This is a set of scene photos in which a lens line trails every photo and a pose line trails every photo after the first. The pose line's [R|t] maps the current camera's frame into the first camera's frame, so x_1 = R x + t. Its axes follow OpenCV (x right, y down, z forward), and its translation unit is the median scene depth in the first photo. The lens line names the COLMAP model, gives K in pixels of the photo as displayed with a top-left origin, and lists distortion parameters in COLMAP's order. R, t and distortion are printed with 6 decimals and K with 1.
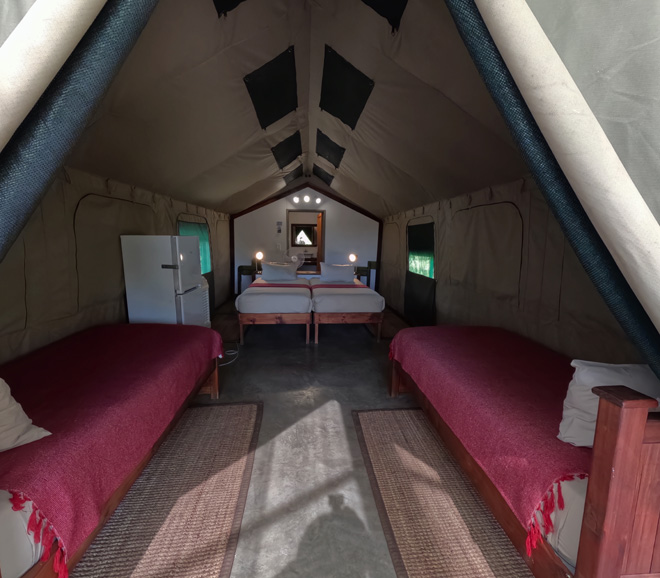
lens RADIAL K [[315.7, 0, 330.0], [0, 315.7, 289.0], [0, 0, 1]] dist [0.000387, 0.000036]
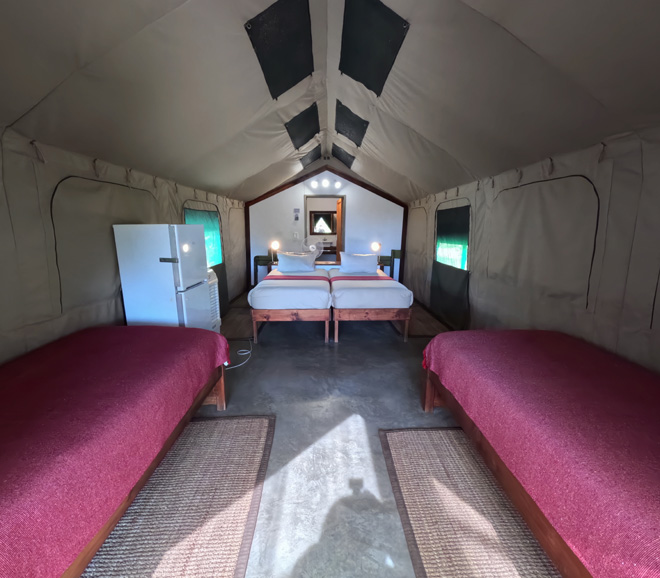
lens RADIAL K [[315.7, 0, 330.0], [0, 315.7, 289.0], [0, 0, 1]] dist [0.000387, 0.000036]
pose [[0.998072, -0.001272, -0.062050, -0.006388], [0.003586, 0.999302, 0.037189, -0.018568], [0.061959, -0.037340, 0.997380, 0.130828]]
